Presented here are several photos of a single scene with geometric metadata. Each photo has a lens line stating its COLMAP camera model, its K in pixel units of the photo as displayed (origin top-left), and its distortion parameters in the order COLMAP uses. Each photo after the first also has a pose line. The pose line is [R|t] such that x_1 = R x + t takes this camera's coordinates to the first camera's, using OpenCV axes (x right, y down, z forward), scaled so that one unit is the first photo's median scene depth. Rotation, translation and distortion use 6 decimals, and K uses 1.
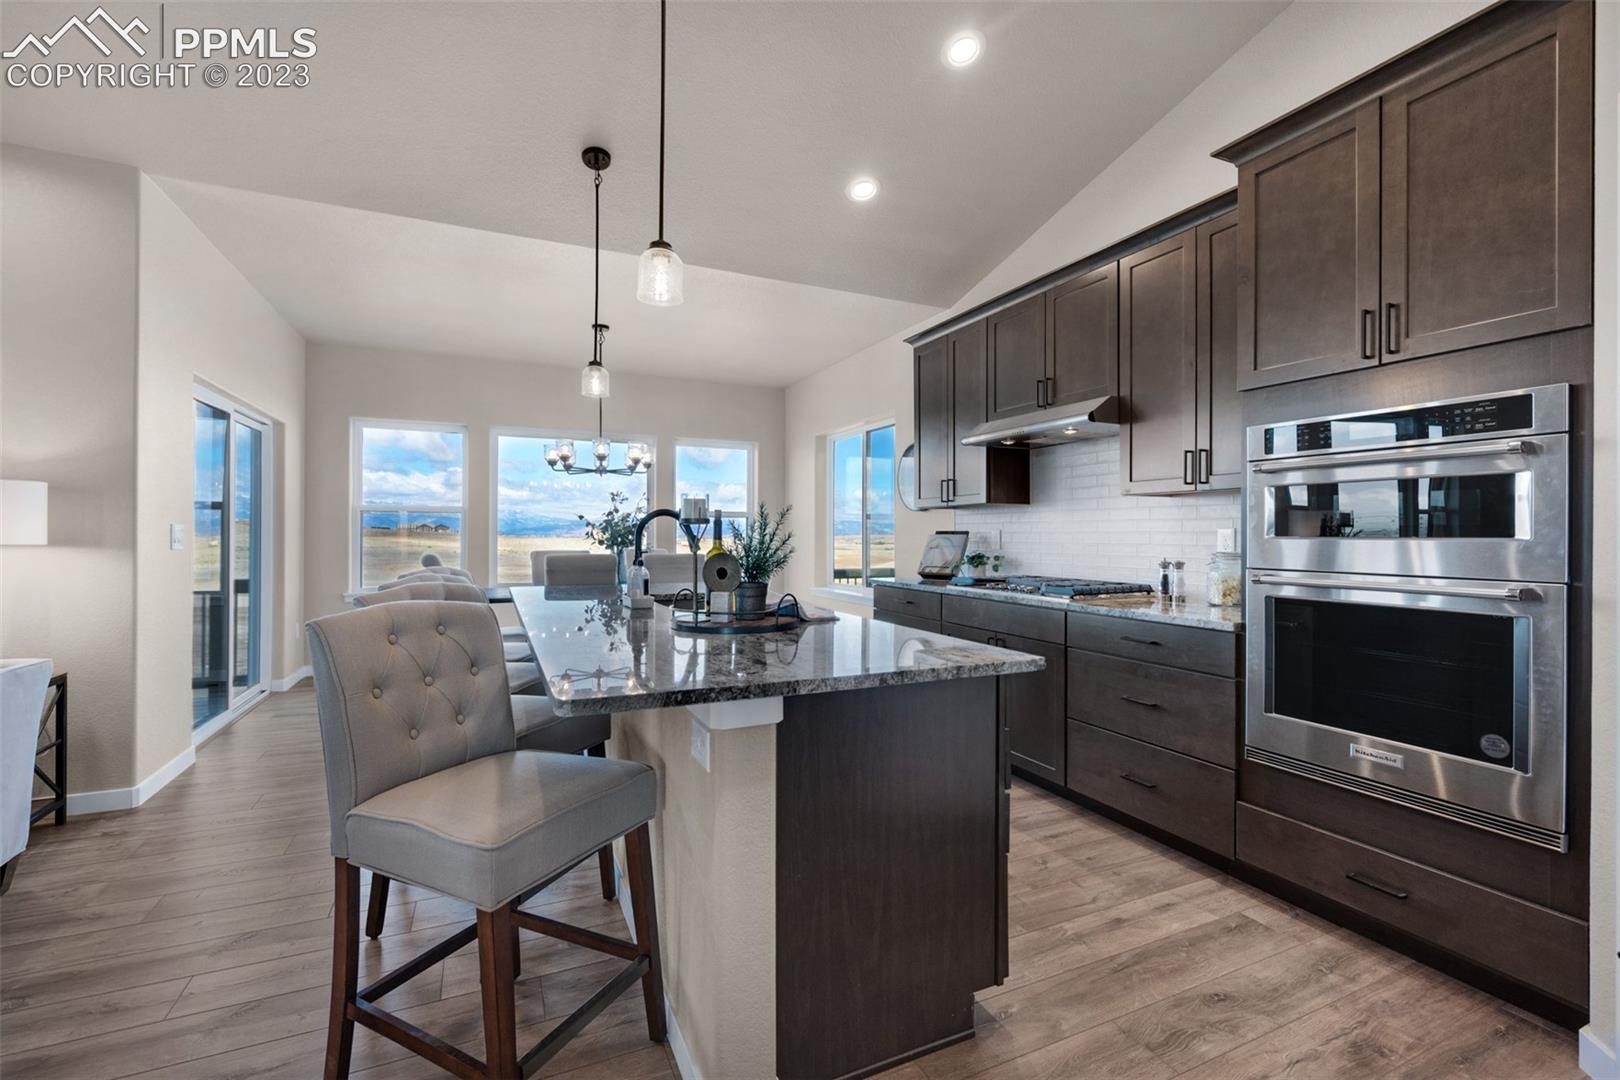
lens RADIAL K [[688.4, 0, 810.0], [0, 688.4, 540.0], [0, 0, 1]] dist [0.001453, 0.000099]
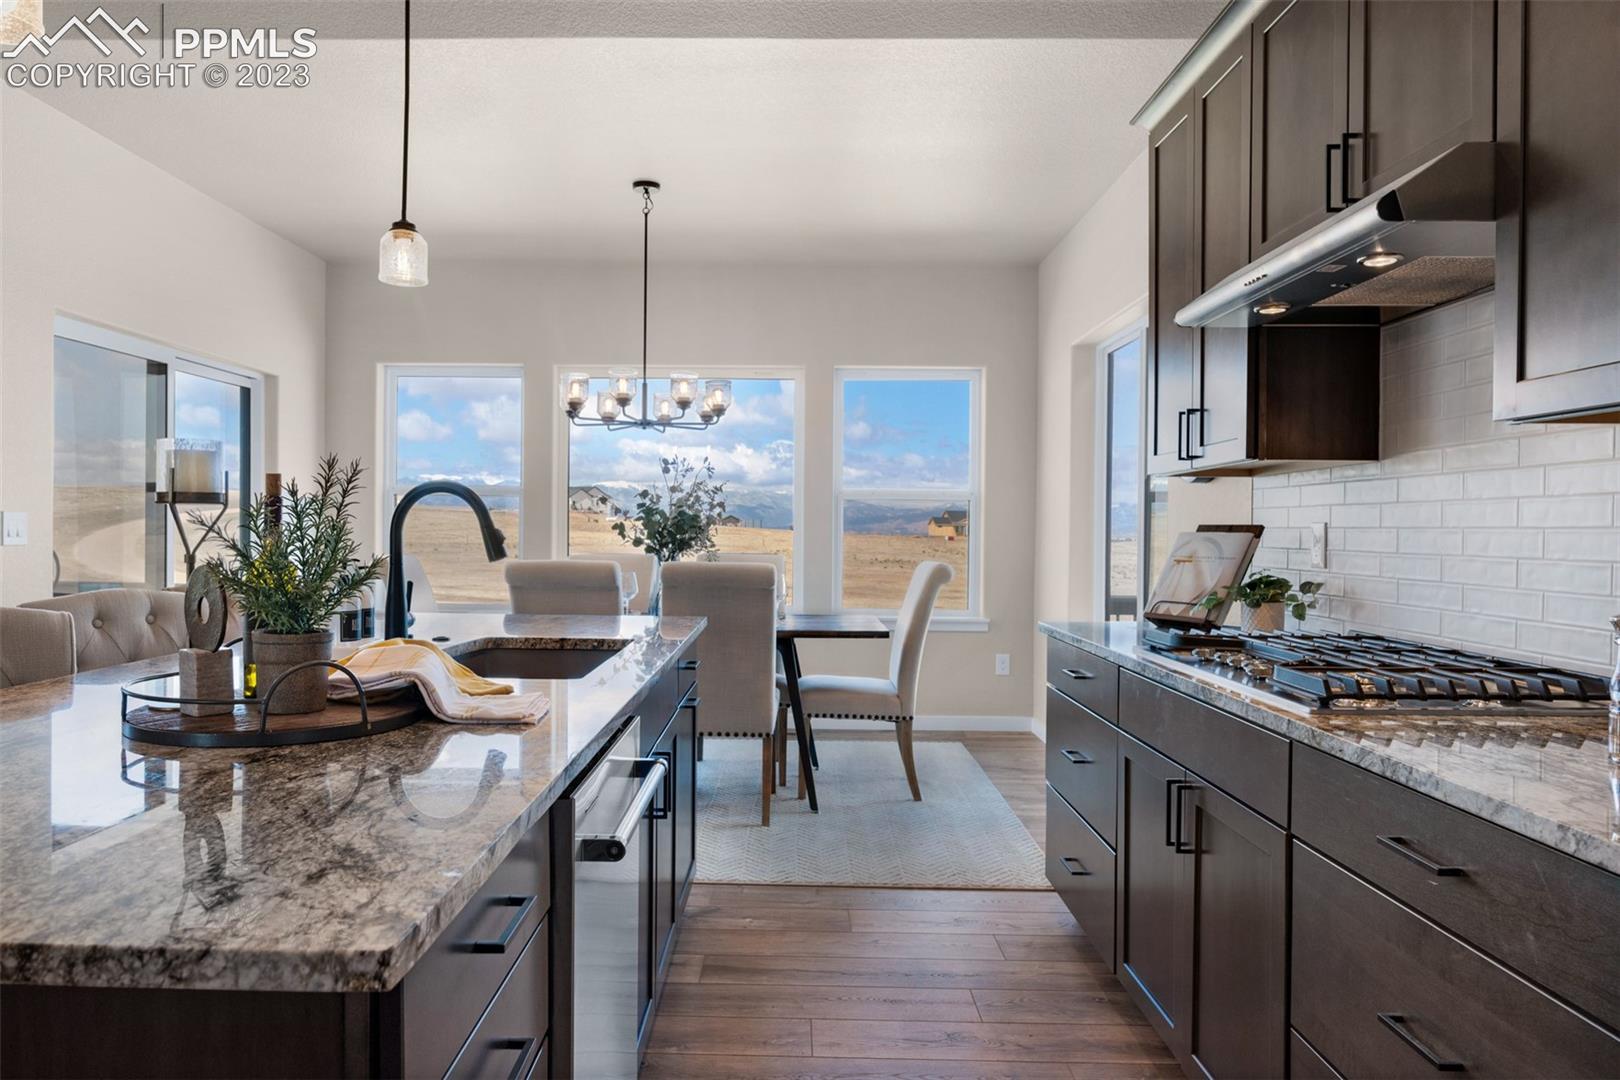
lens RADIAL K [[1057.7, 0, 810.0], [0, 1057.7, 540.0], [0, 0, 1]] dist [0.000441, -0.001344]
pose [[0.896693, 0.009456, -0.442551, 0.292641], [-0.008512, 0.999955, 0.004119, -0.003599], [0.442570, 0.000074, 0.896734, 0.280519]]
